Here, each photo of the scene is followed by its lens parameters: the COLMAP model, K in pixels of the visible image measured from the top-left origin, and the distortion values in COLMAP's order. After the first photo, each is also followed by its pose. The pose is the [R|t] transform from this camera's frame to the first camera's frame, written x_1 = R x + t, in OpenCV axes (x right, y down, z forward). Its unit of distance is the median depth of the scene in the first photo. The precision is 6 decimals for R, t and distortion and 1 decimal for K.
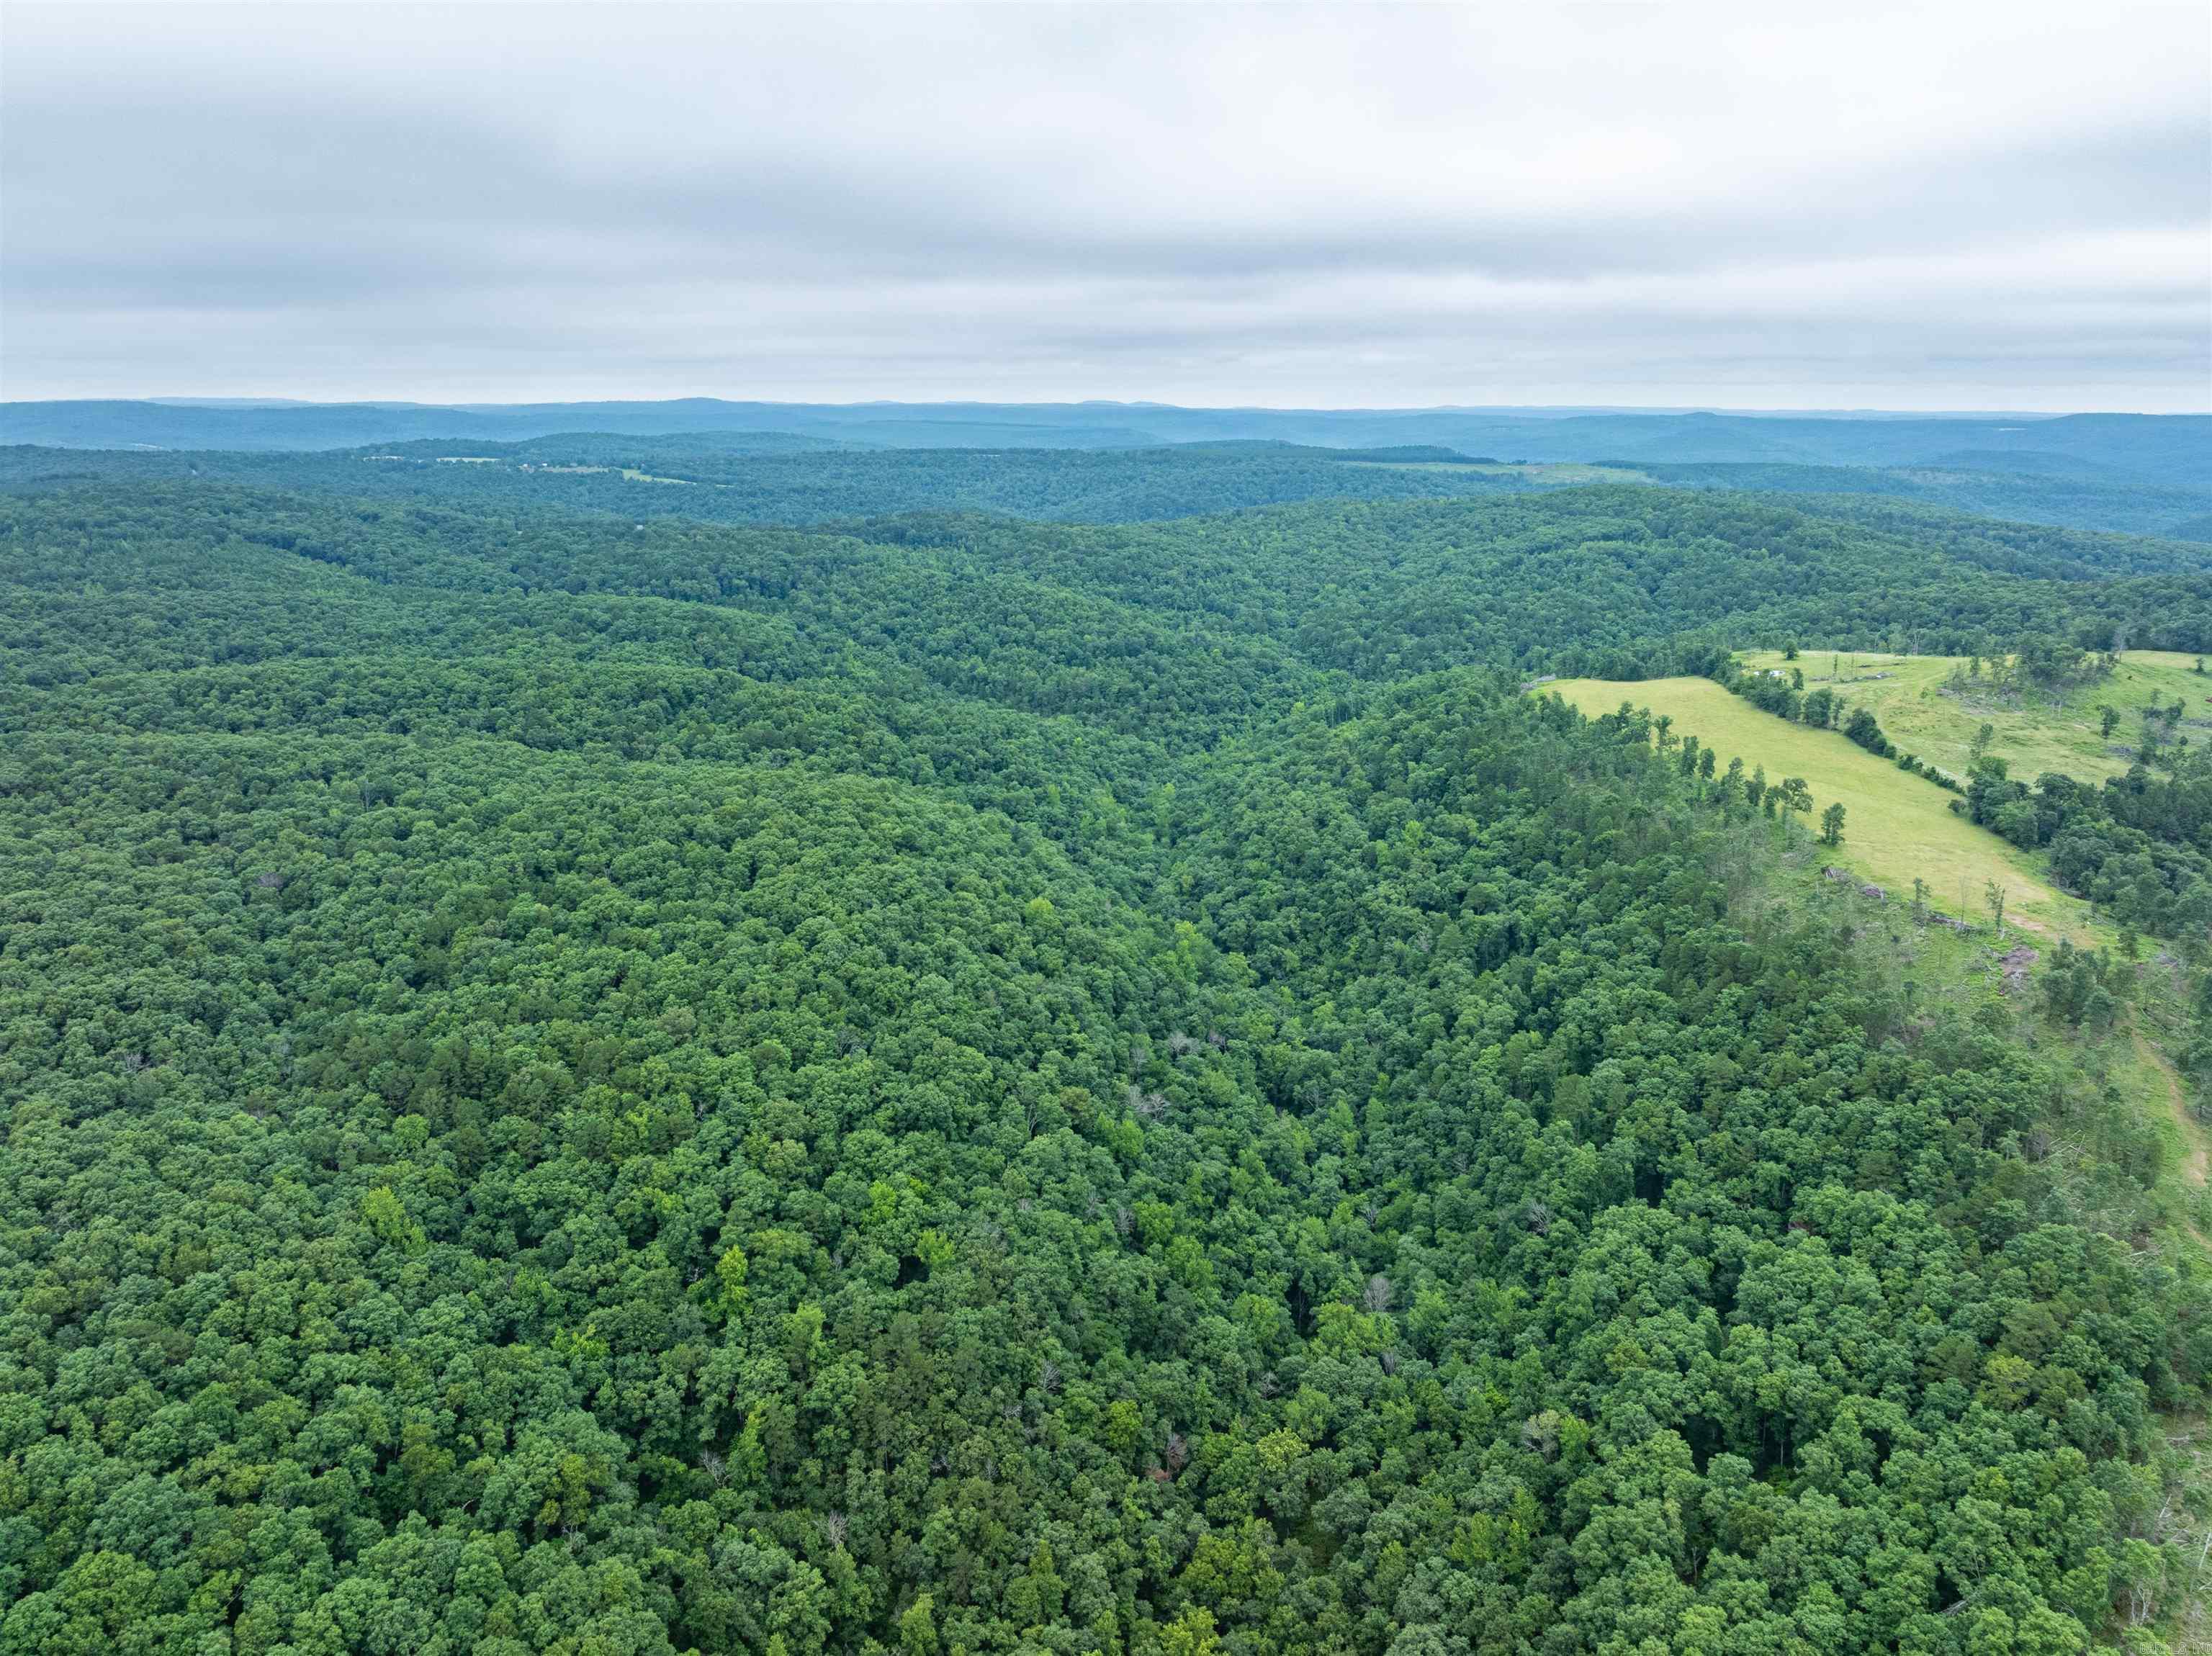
lens RADIAL K [[1557.9, 0, 1117.8], [0, 1557.9, 818.8], [0, 0, 1]] dist [-0.042974, 0.033349]
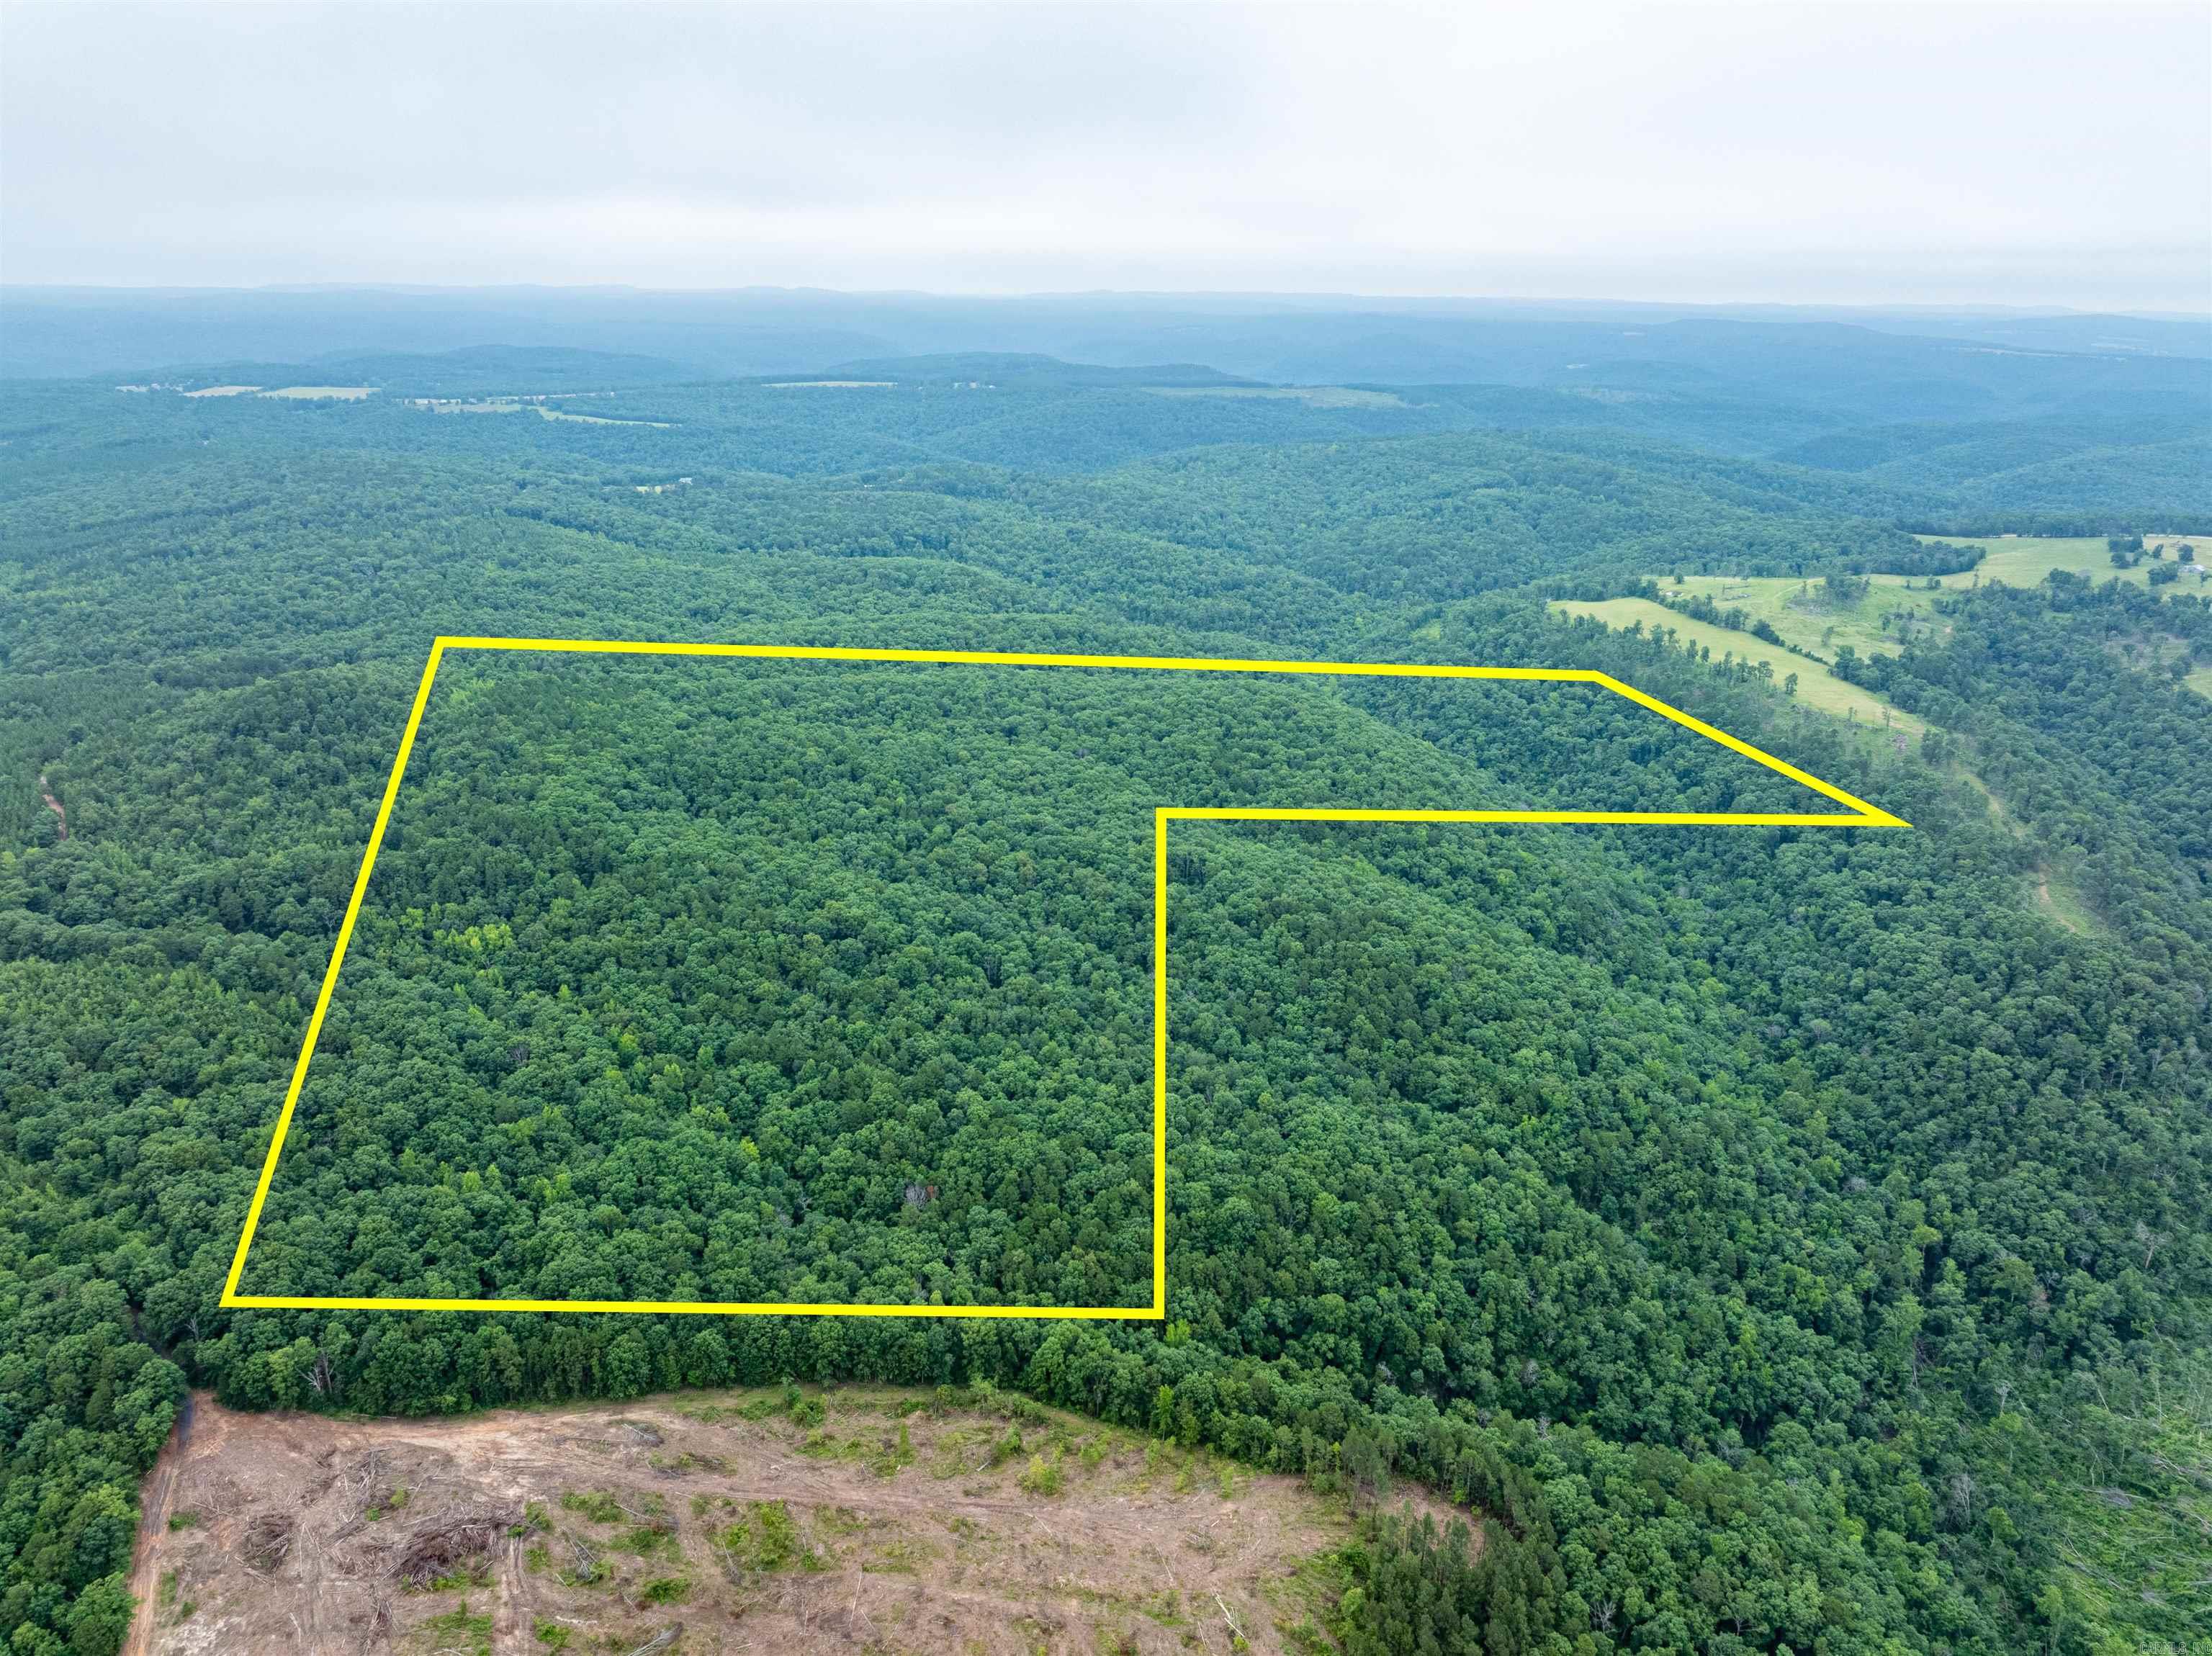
lens RADIAL K [[1557.9, 0, 1117.8], [0, 1557.9, 818.8], [0, 0, 1]] dist [-0.042974, 0.033349]
pose [[0.974073, -0.064341, 0.216892, -0.612786], [0.048242, 0.995728, 0.078727, -0.016208], [-0.221031, -0.066223, 0.973016, -0.566008]]
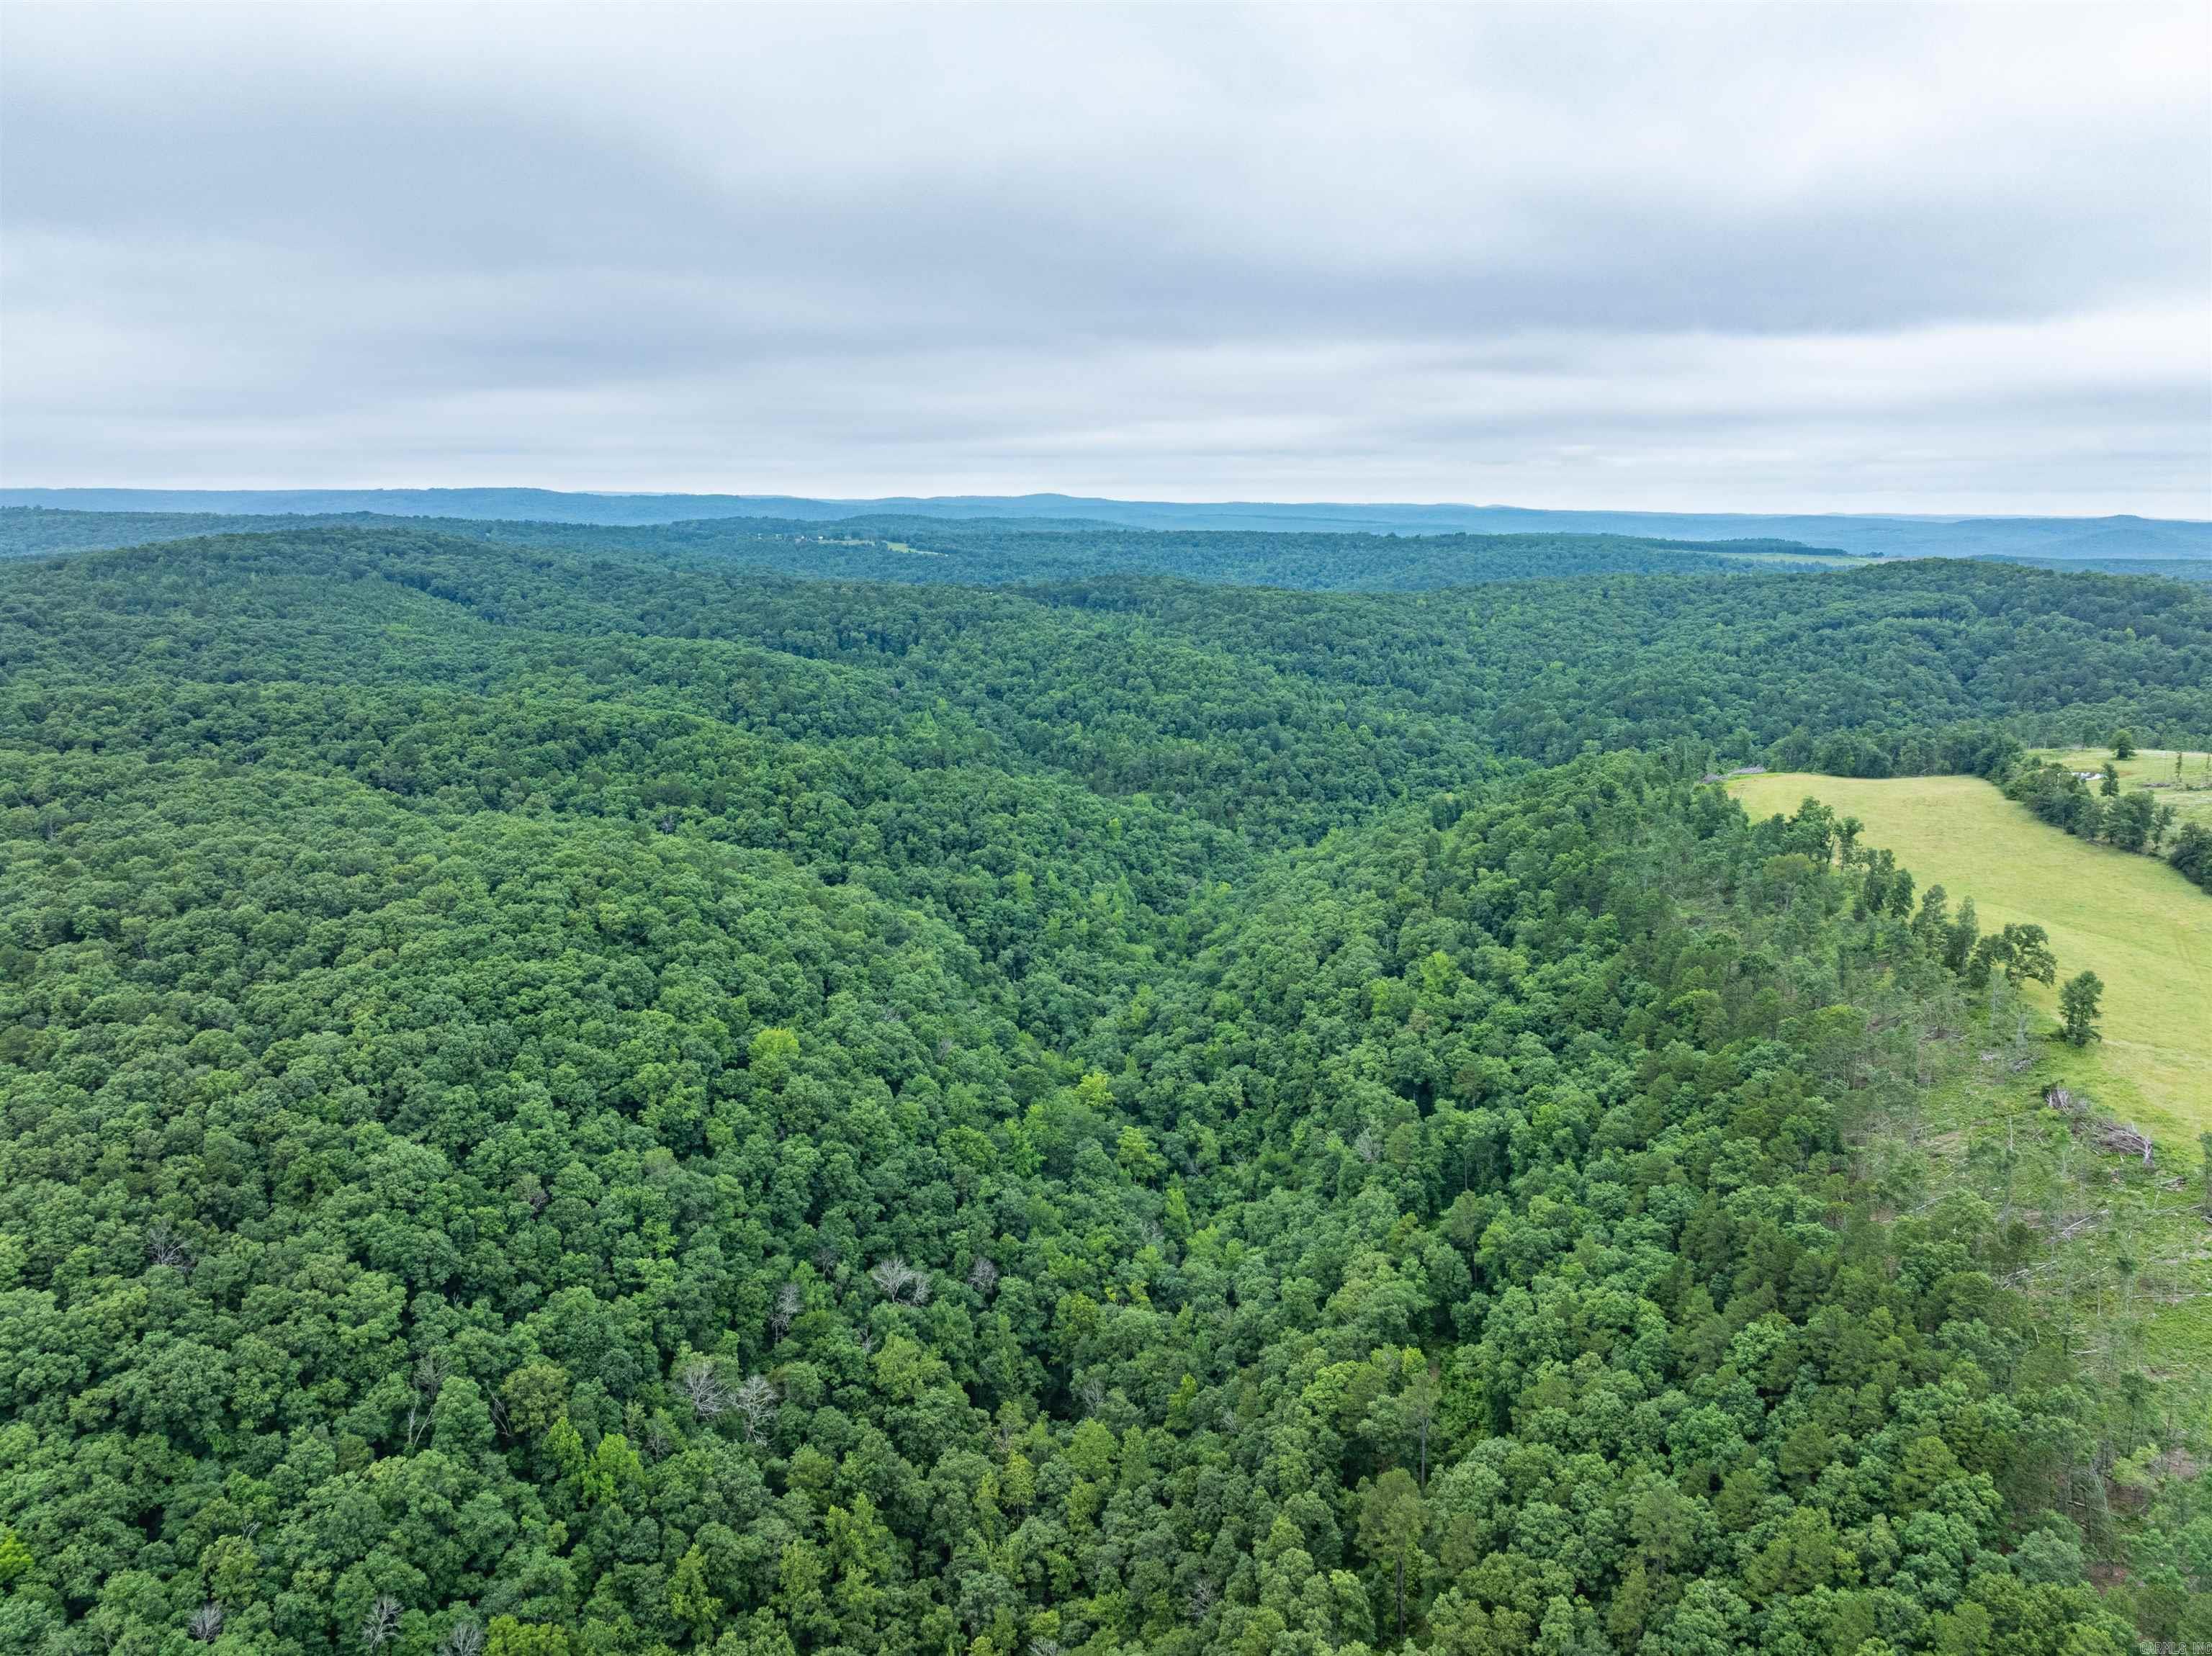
lens RADIAL K [[1557.9, 0, 1117.8], [0, 1557.9, 818.8], [0, 0, 1]] dist [-0.042974, 0.033349]
pose [[0.974270, 0.051245, -0.219479, 0.174757], [-0.065234, 0.996243, -0.056963, -0.007949], [0.215735, 0.069815, 0.973953, 0.268394]]
